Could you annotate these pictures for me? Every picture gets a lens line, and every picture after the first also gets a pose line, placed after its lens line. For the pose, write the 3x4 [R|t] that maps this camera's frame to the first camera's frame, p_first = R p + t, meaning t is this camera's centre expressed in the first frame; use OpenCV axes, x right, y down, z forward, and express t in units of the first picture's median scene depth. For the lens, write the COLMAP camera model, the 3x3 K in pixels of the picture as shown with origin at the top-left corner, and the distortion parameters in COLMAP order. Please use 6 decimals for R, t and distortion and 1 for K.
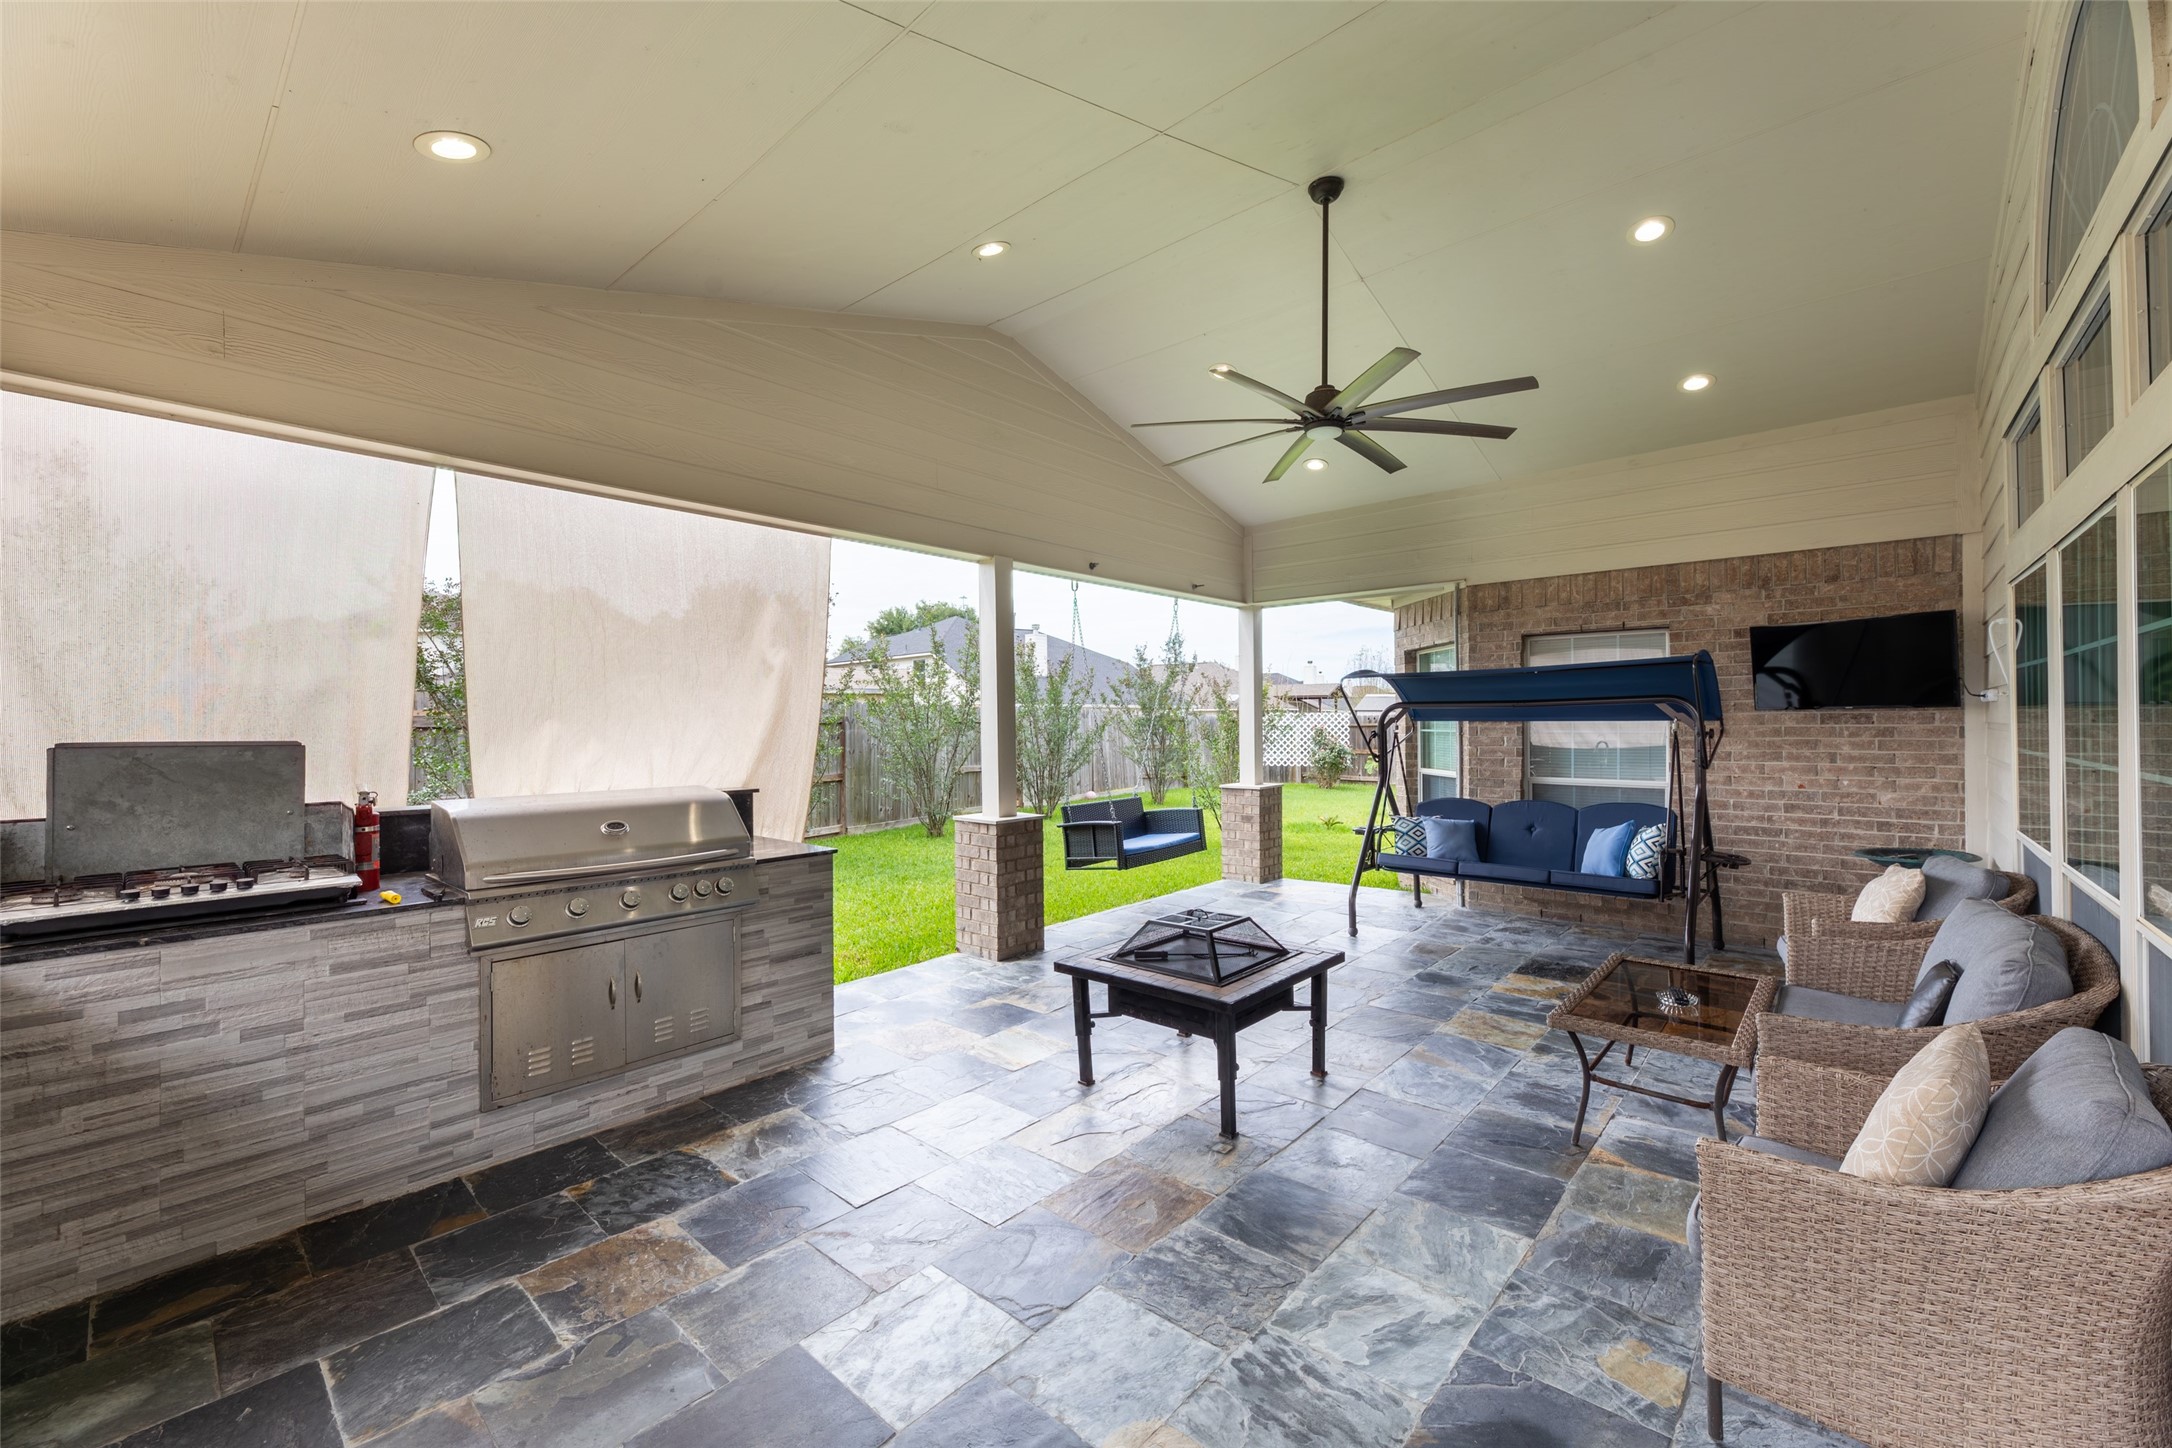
lens RADIAL K [[873.0, 0, 1082.7], [0, 873.0, 727.3], [0, 0, 1]] dist [-0.000062, -0.000604]
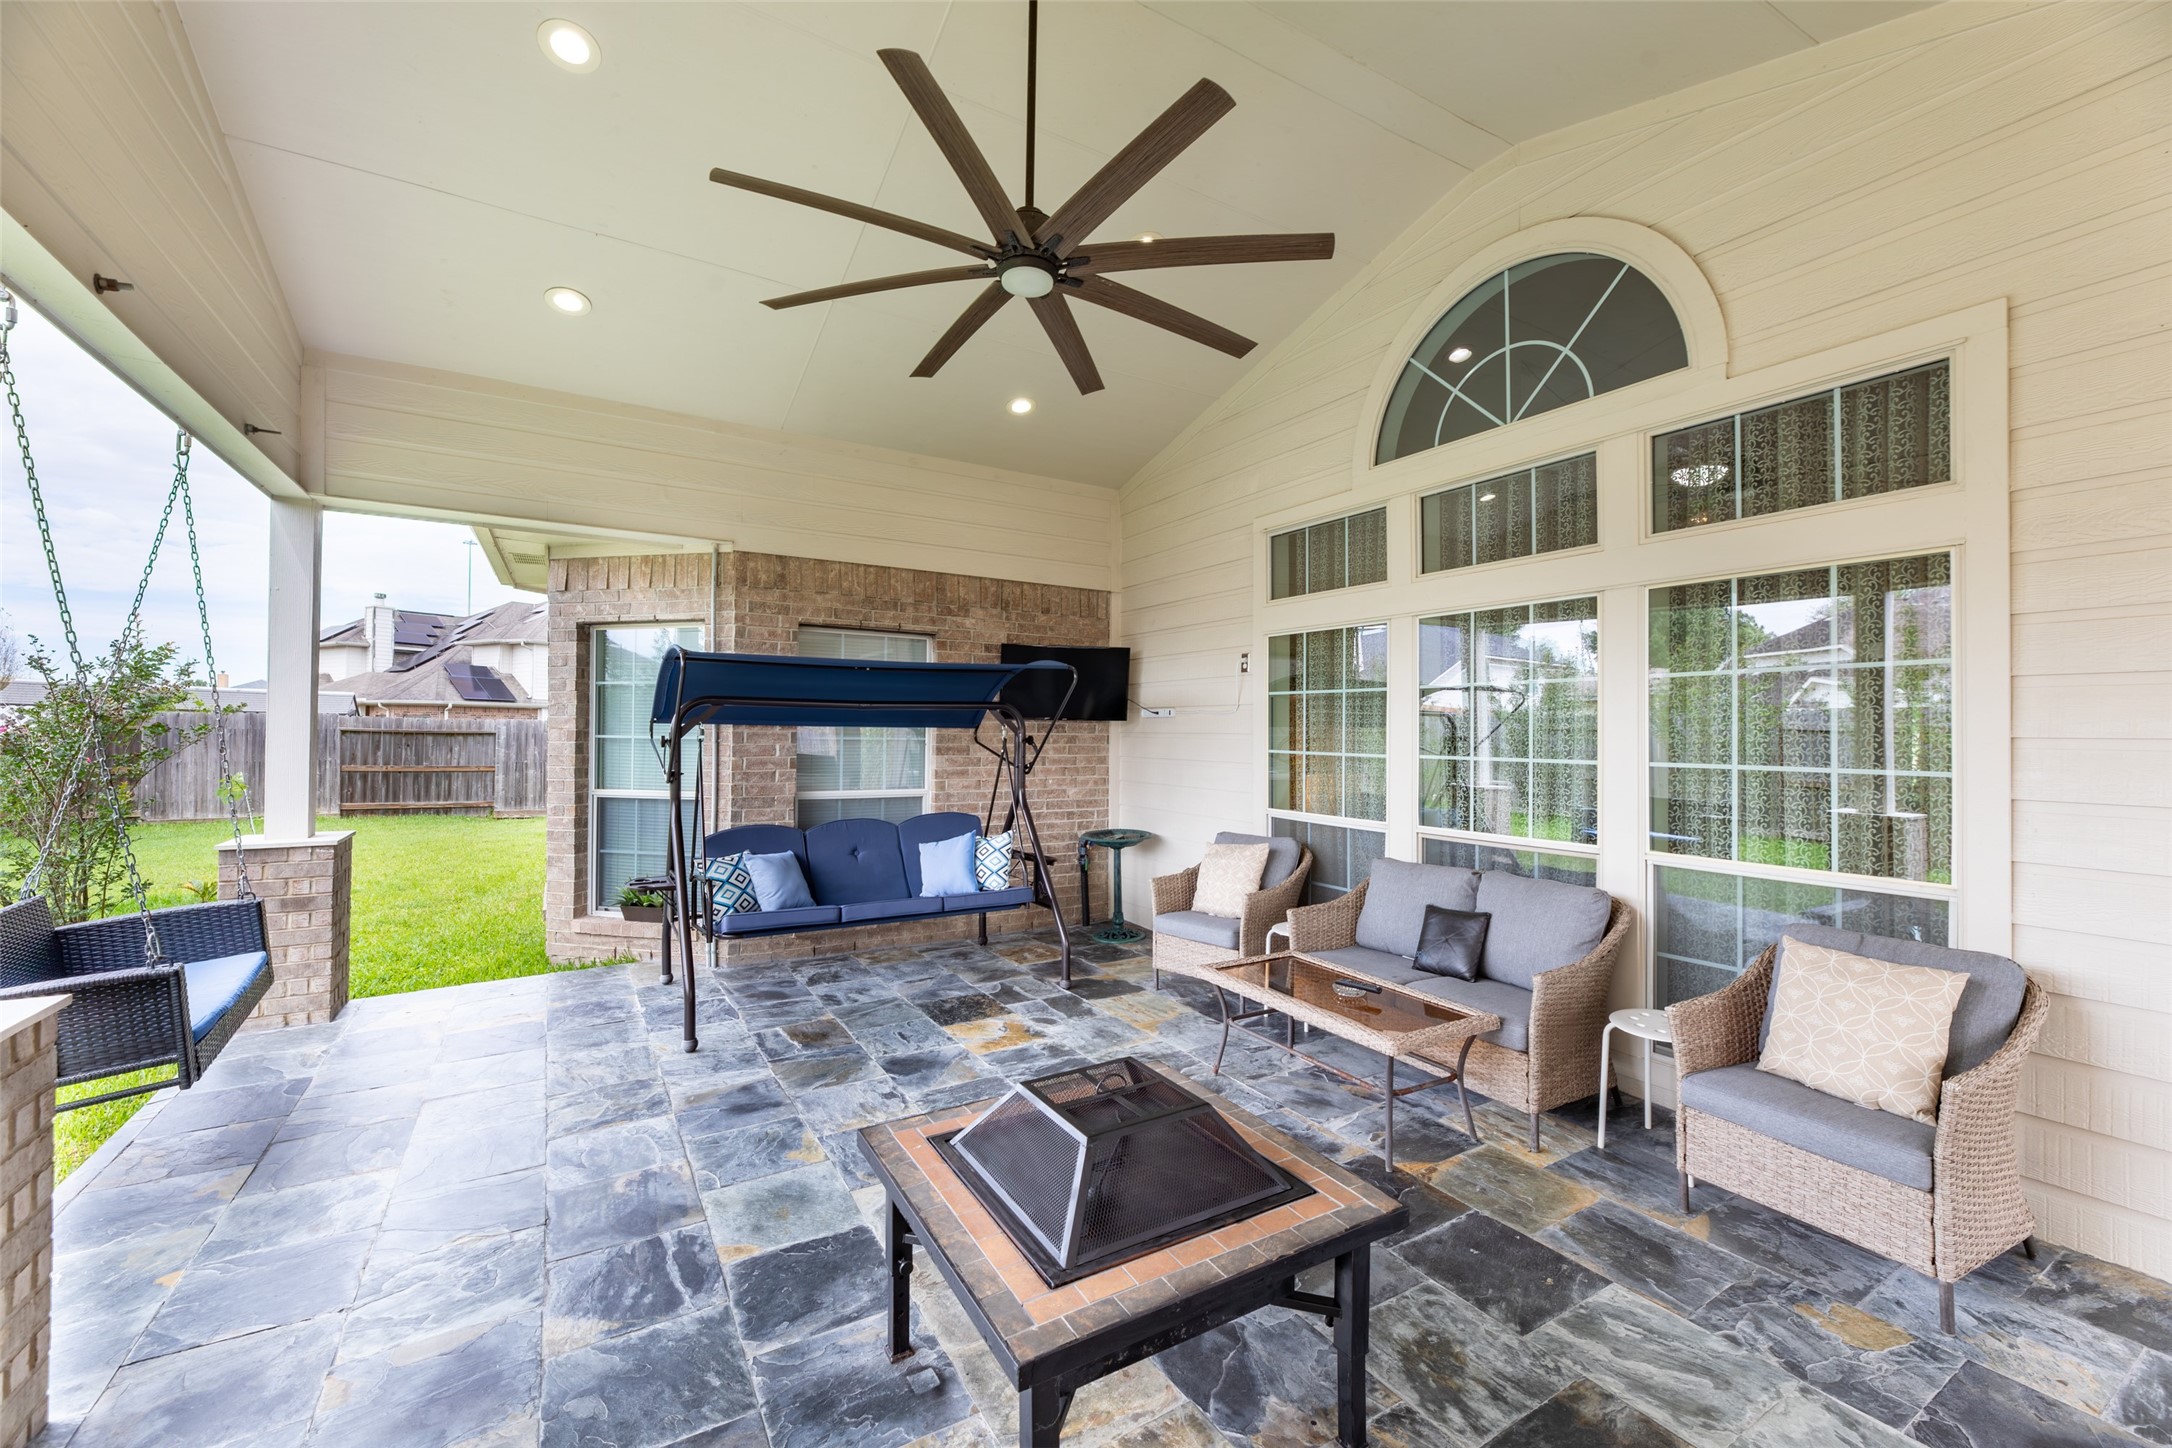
lens RADIAL K [[873.0, 0, 1082.7], [0, 873.0, 727.3], [0, 0, 1]] dist [-0.000062, -0.000604]
pose [[0.294374, 0.012887, 0.955603, -0.238456], [-0.008420, 0.999905, -0.010891, 0.001306], [-0.955653, -0.004840, 0.294455, 0.543973]]
